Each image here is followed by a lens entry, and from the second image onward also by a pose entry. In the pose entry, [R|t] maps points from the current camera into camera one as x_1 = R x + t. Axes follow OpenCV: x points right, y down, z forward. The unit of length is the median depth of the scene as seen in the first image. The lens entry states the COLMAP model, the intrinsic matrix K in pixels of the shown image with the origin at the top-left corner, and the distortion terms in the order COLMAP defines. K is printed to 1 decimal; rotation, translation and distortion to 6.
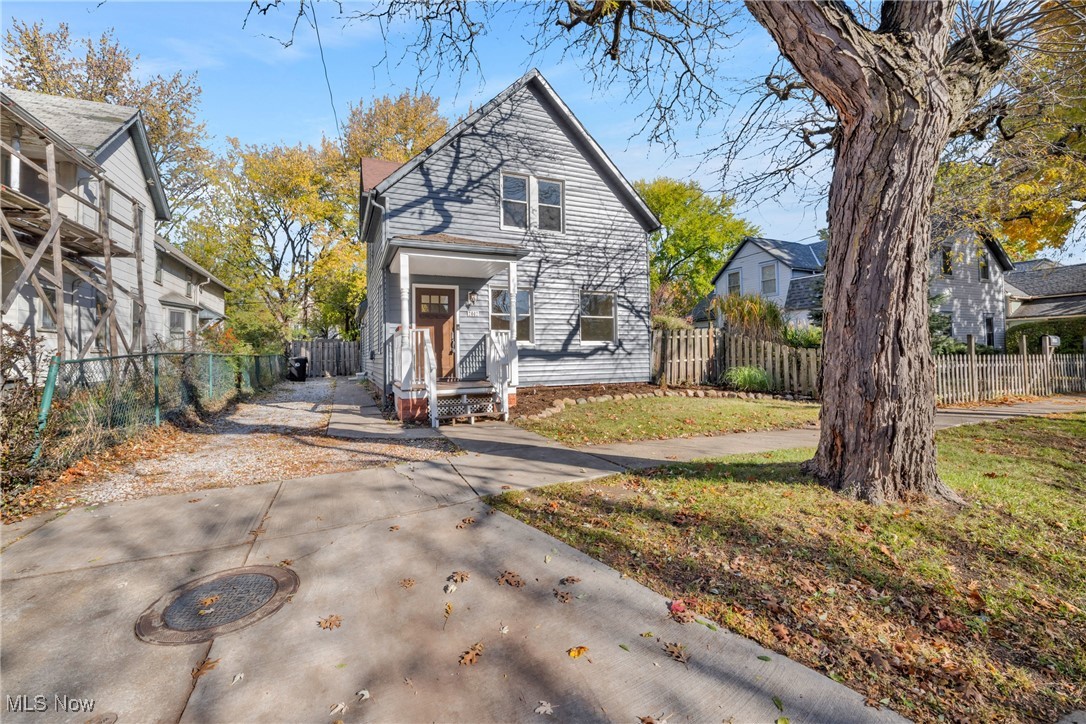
lens RADIAL K [[452.9, 0, 537.4], [0, 452.9, 356.2], [0, 0, 1]] dist [-0.001427, -0.000101]
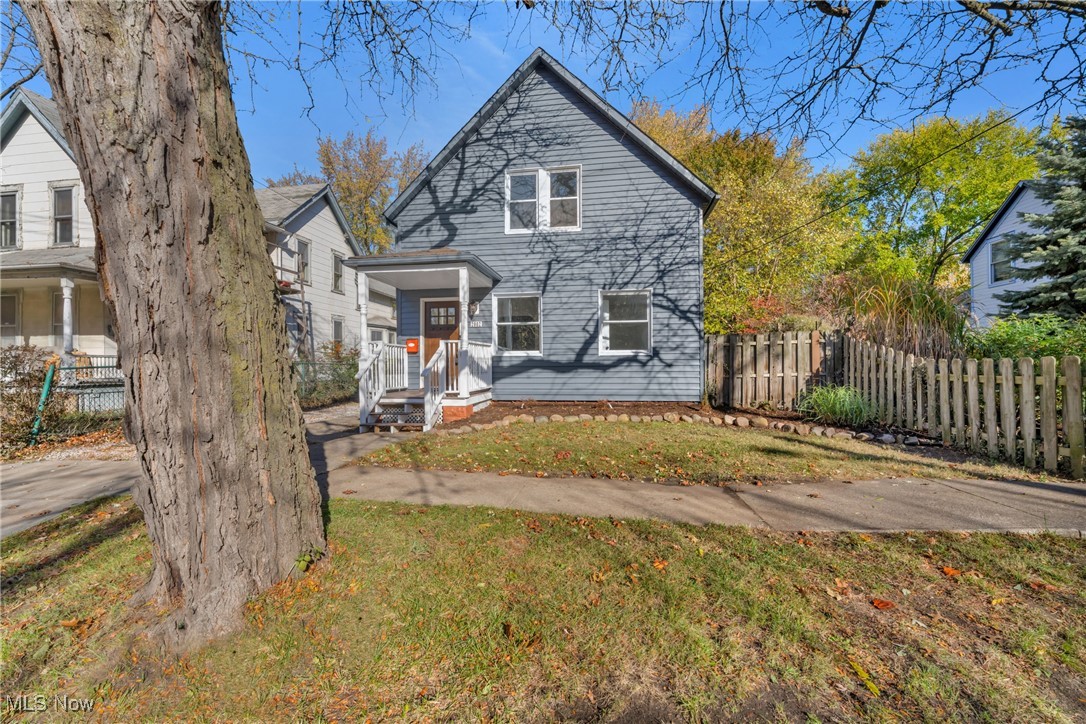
lens RADIAL K [[441.7, 0, 547.1], [0, 441.7, 374.9], [0, 0, 1]] dist [0.007777, -0.000078]
pose [[0.846035, 0.019931, -0.532754, 0.464771], [-0.008247, 0.999671, 0.024302, -0.006258], [0.533063, -0.016166, 0.845921, 0.237659]]
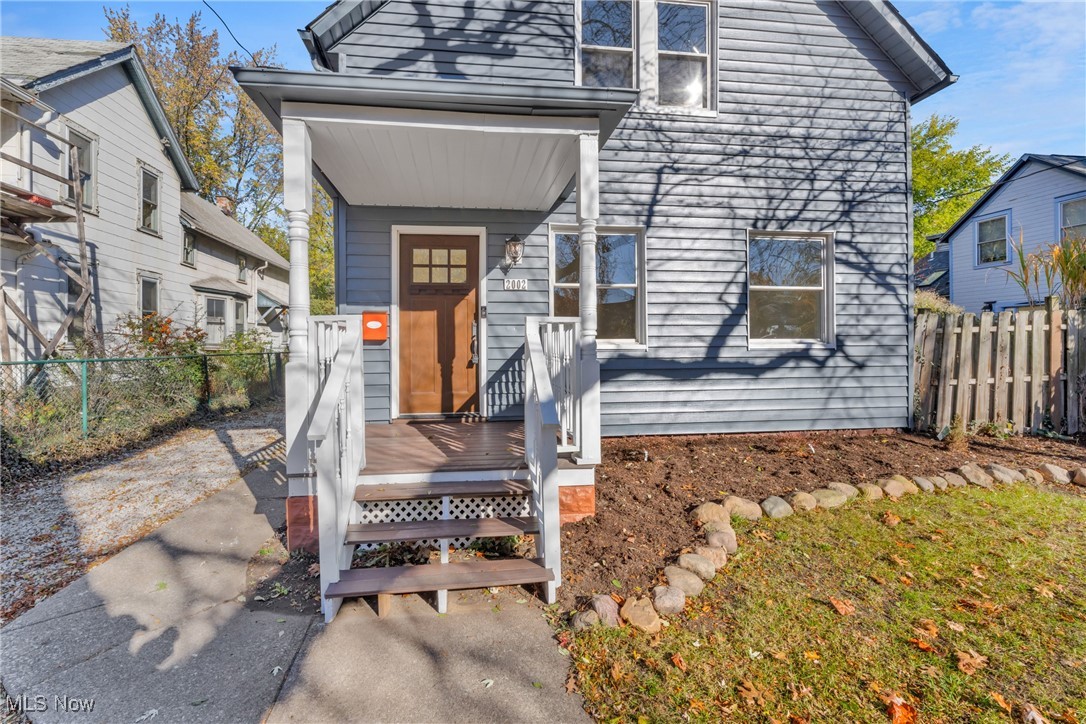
lens RADIAL K [[451.6, 0, 512.7], [0, 451.6, 349.5], [0, 0, 1]] dist [-0.003304, 0.000138]
pose [[0.956903, 0.012625, -0.290133, -0.001926], [-0.008998, 0.999864, 0.013830, -0.027475], [0.290268, -0.010623, 0.956886, 0.488710]]
